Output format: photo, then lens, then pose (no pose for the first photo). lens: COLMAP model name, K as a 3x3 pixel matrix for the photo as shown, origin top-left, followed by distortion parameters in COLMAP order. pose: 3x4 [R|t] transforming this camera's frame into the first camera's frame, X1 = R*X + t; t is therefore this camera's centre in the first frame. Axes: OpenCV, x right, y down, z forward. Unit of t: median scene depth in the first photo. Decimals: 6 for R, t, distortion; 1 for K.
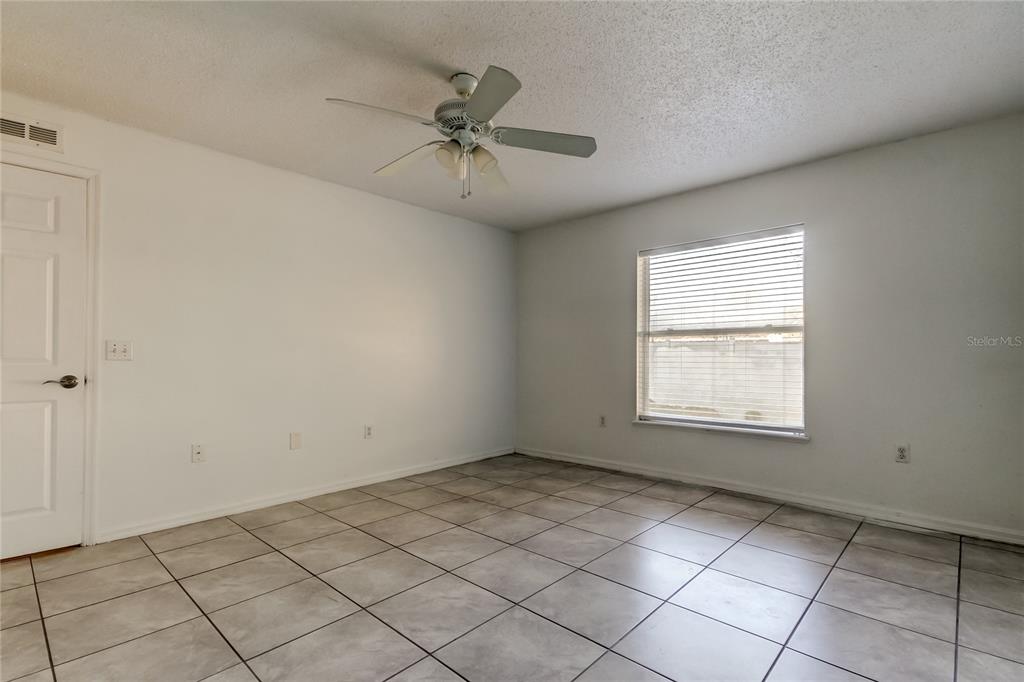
lens RADIAL K [[483.7, 0, 518.2], [0, 483.7, 341.5], [0, 0, 1]] dist [0.024748, -0.002529]
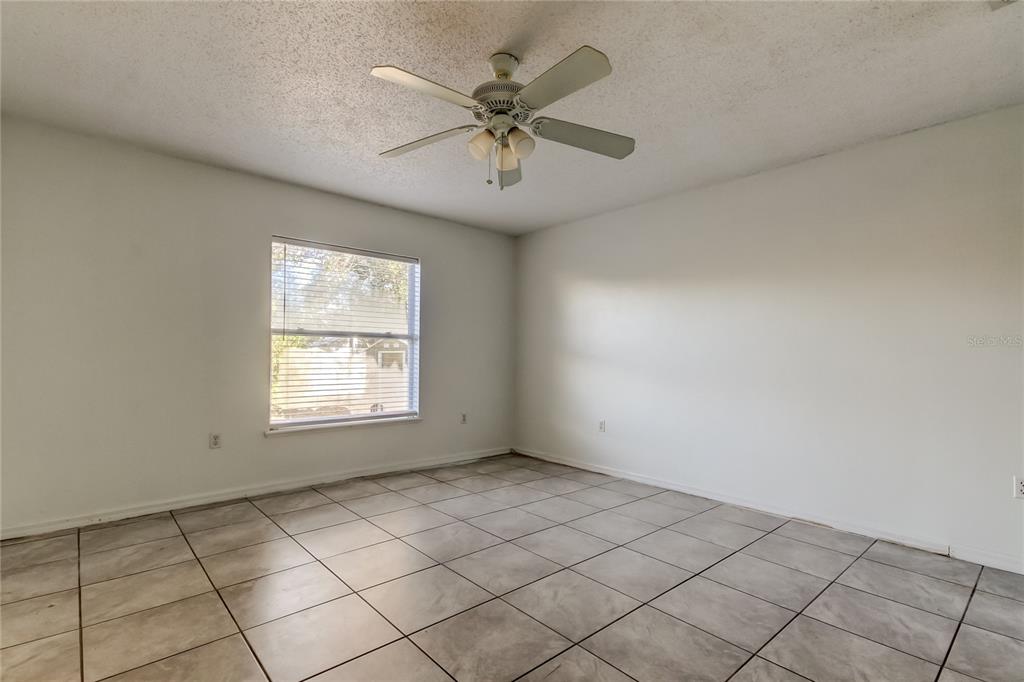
lens RADIAL K [[483.7, 0, 512.2], [0, 483.7, 347.9], [0, 0, 1]] dist [0.024748, -0.002529]
pose [[0.101637, 0.019313, 0.994634, -0.678929], [-0.042679, 0.998976, -0.015036, 0.011032], [-0.993906, -0.040922, 0.102357, 0.574785]]
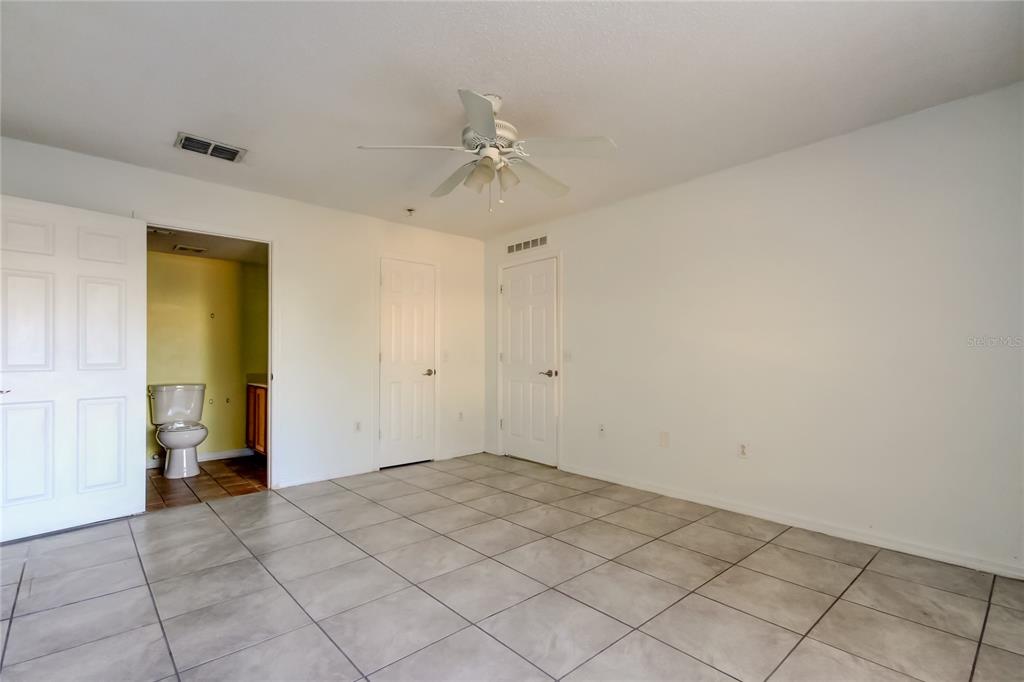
lens RADIAL K [[483.7, 0, 518.2], [0, 483.7, 348.4], [0, 0, 1]] dist [0.024748, -0.002529]
pose [[-0.087000, -0.013253, -0.996120, 0.612398], [0.033107, 0.999321, -0.016187, 0.011199], [0.995658, -0.034387, -0.086502, 0.752537]]
